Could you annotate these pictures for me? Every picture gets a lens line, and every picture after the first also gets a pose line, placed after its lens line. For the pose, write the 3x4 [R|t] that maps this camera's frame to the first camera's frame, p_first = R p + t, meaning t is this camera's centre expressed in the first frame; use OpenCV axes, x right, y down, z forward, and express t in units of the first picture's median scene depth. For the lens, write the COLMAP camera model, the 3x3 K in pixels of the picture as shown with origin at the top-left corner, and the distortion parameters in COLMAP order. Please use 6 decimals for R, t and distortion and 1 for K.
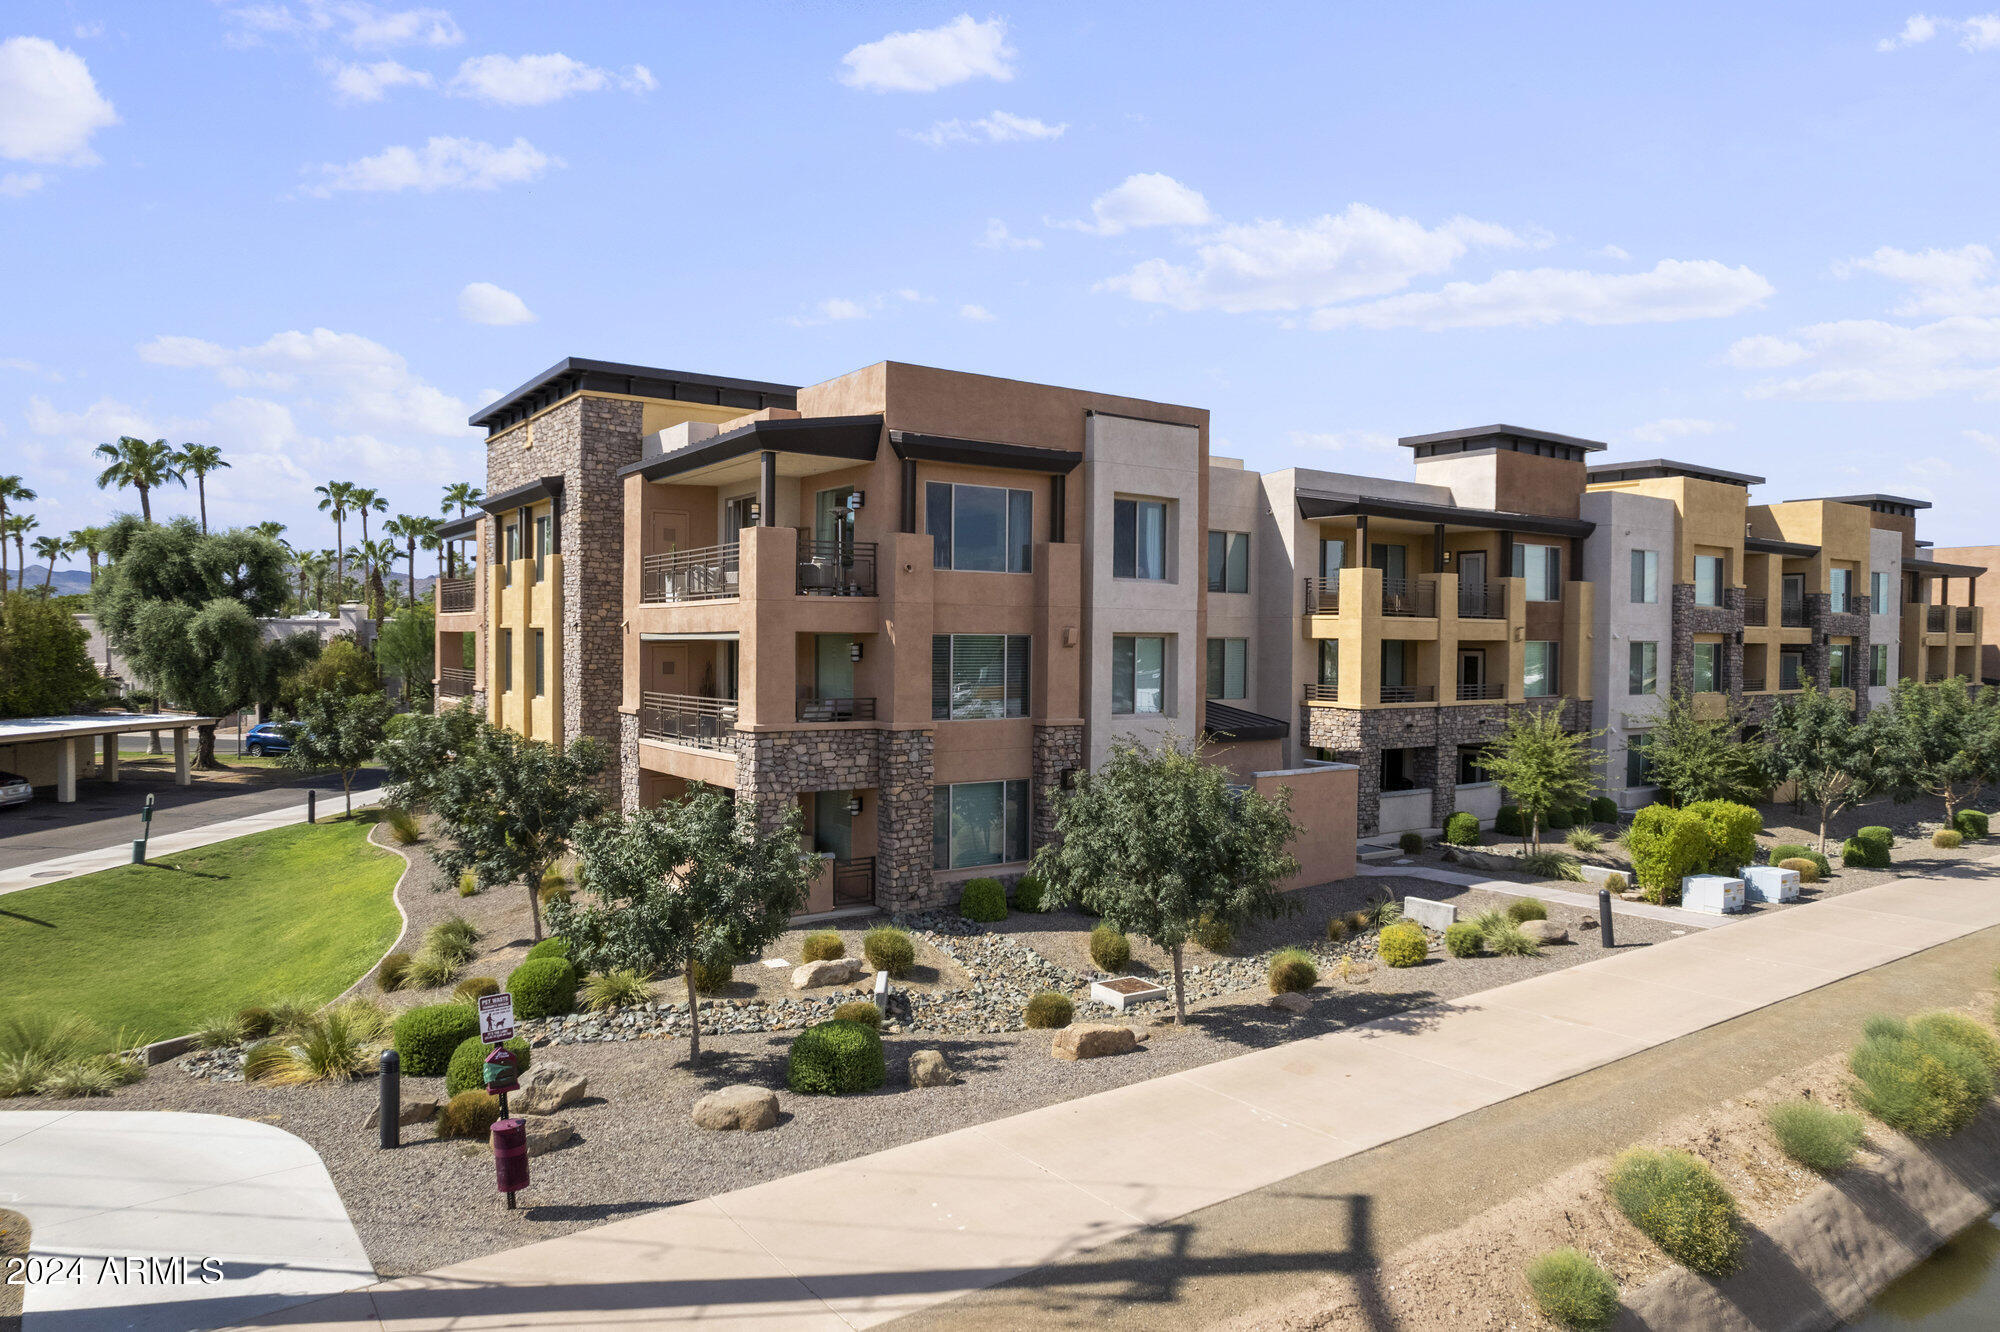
lens RADIAL K [[1292.9, 0, 1029.6], [0, 1292.9, 672.0], [0, 0, 1]] dist [-0.067491, 0.070173]
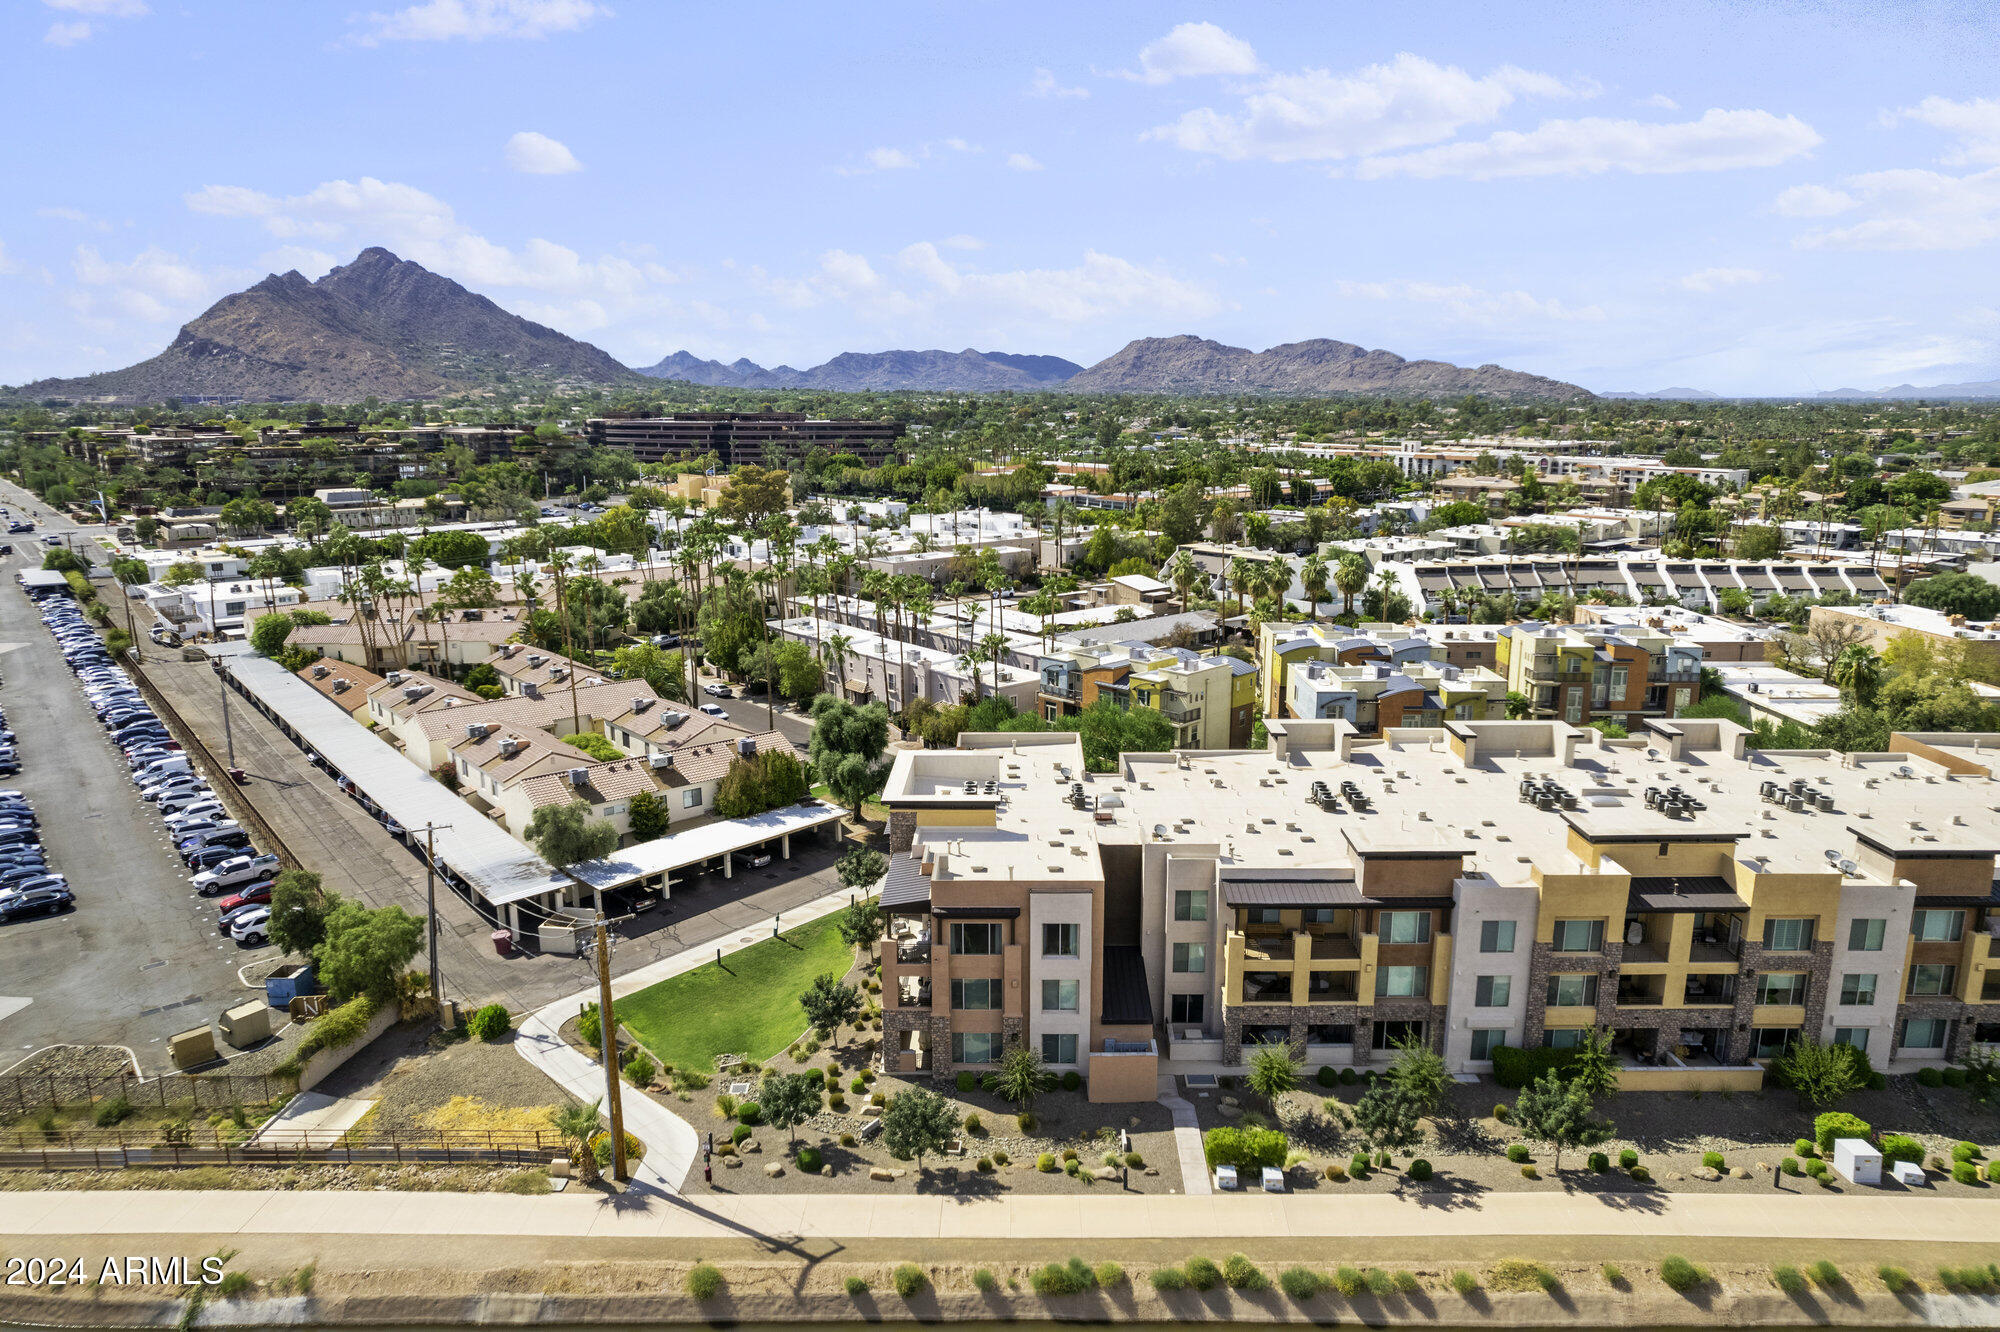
lens RADIAL K [[1288.1, 0, 1013.7], [0, 1288.1, 672.3], [0, 0, 1]] dist [-0.068669, 0.070463]
pose [[0.807897, 0.115588, -0.577877, 1.343081], [-0.009359, 0.982969, 0.183532, -1.035737], [0.589249, -0.142866, 0.795220, -0.817573]]
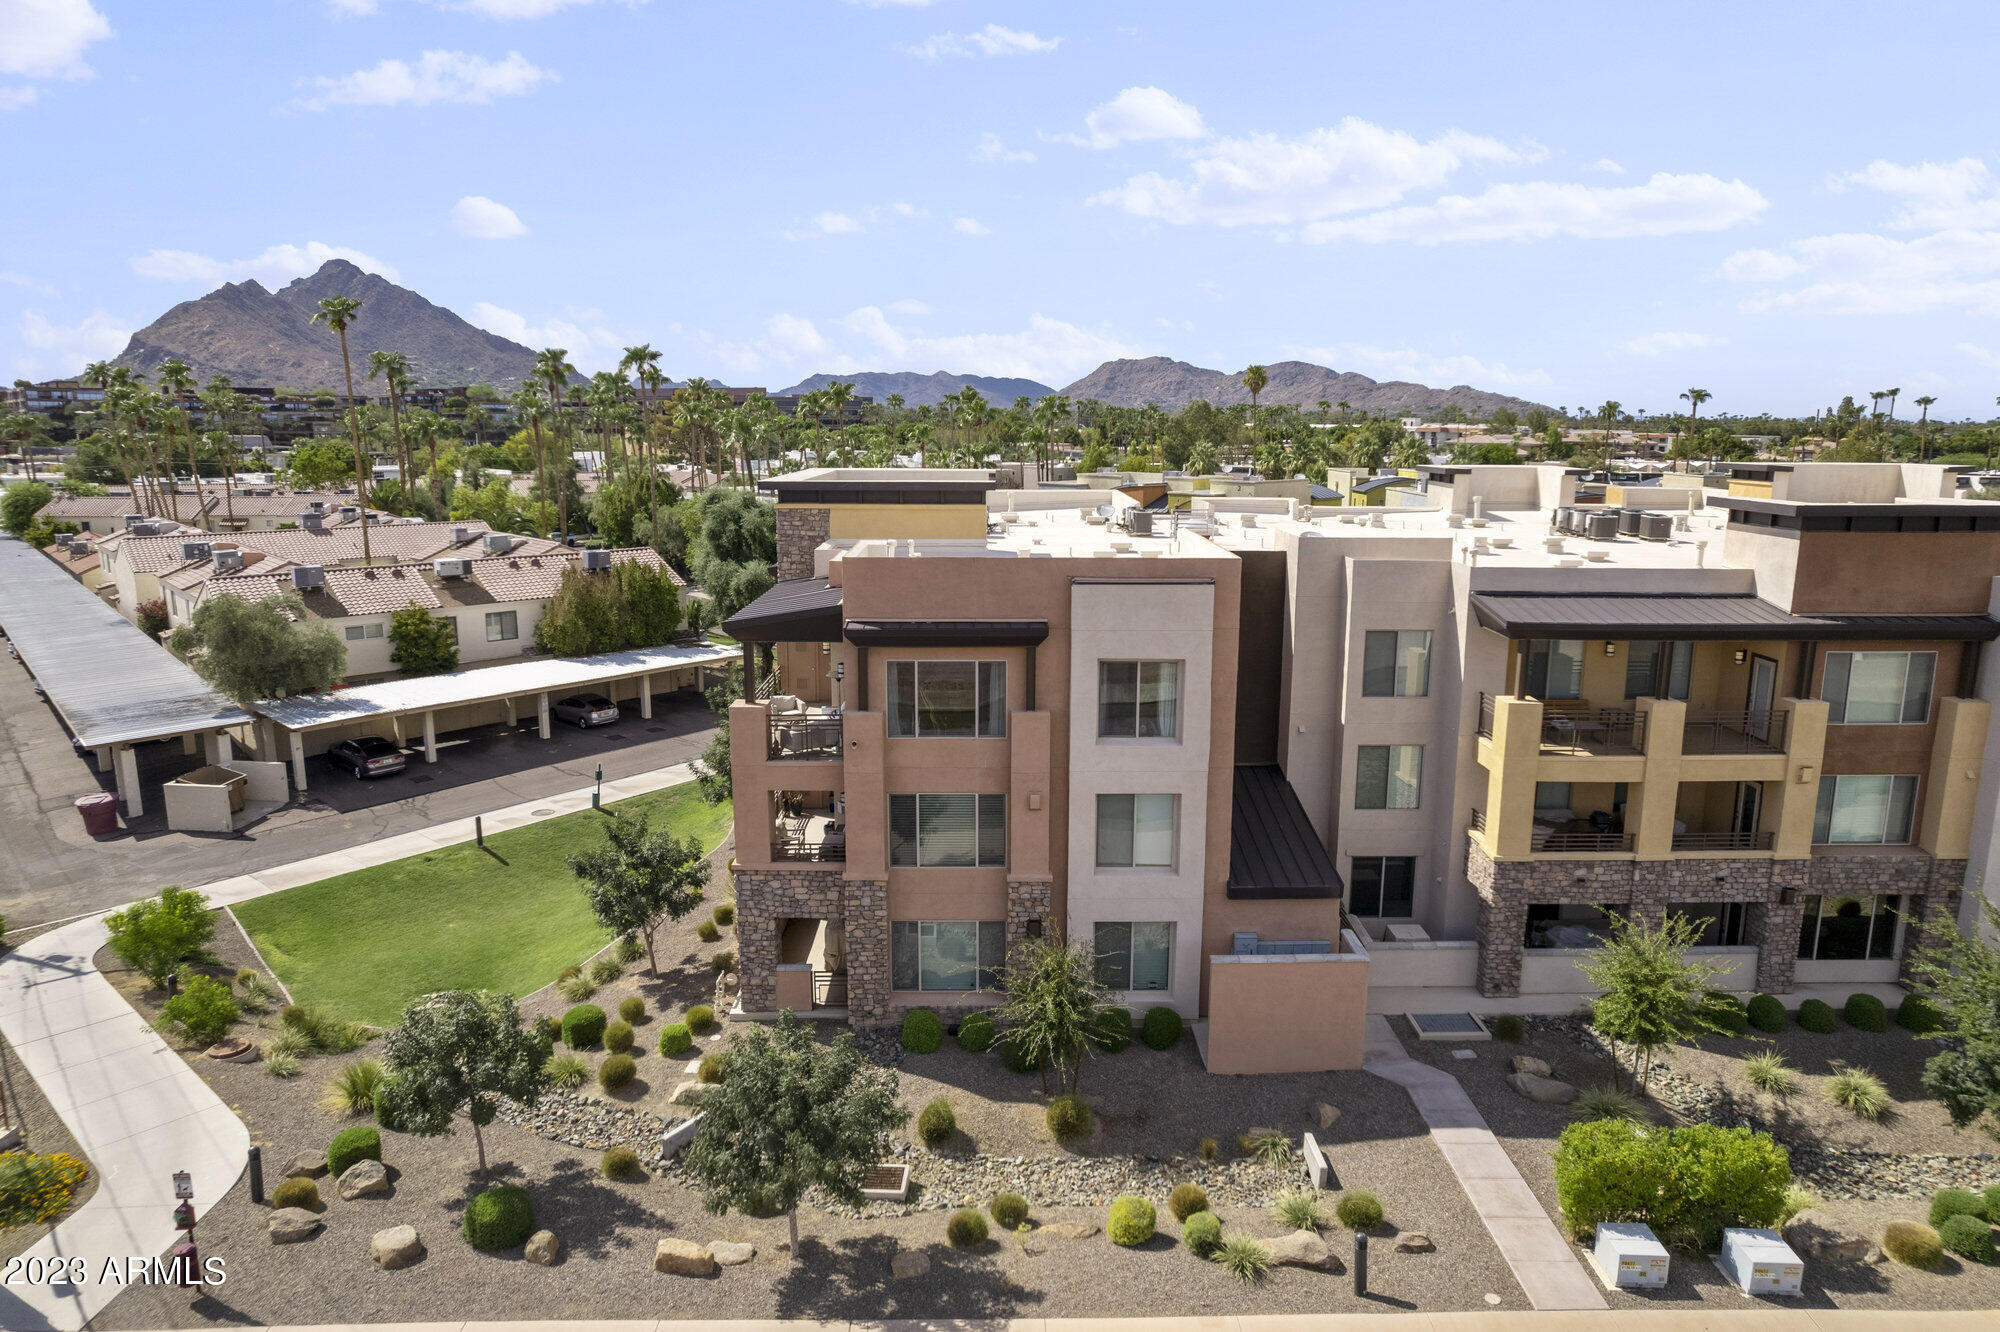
lens RADIAL K [[1288.1, 0, 1013.7], [0, 1288.1, 672.3], [0, 0, 1]] dist [-0.068669, 0.070463]
pose [[0.820399, 0.105098, -0.562050, 0.593579], [-0.014143, 0.986392, 0.163802, -0.301835], [0.571617, -0.126434, 0.810721, 0.156581]]
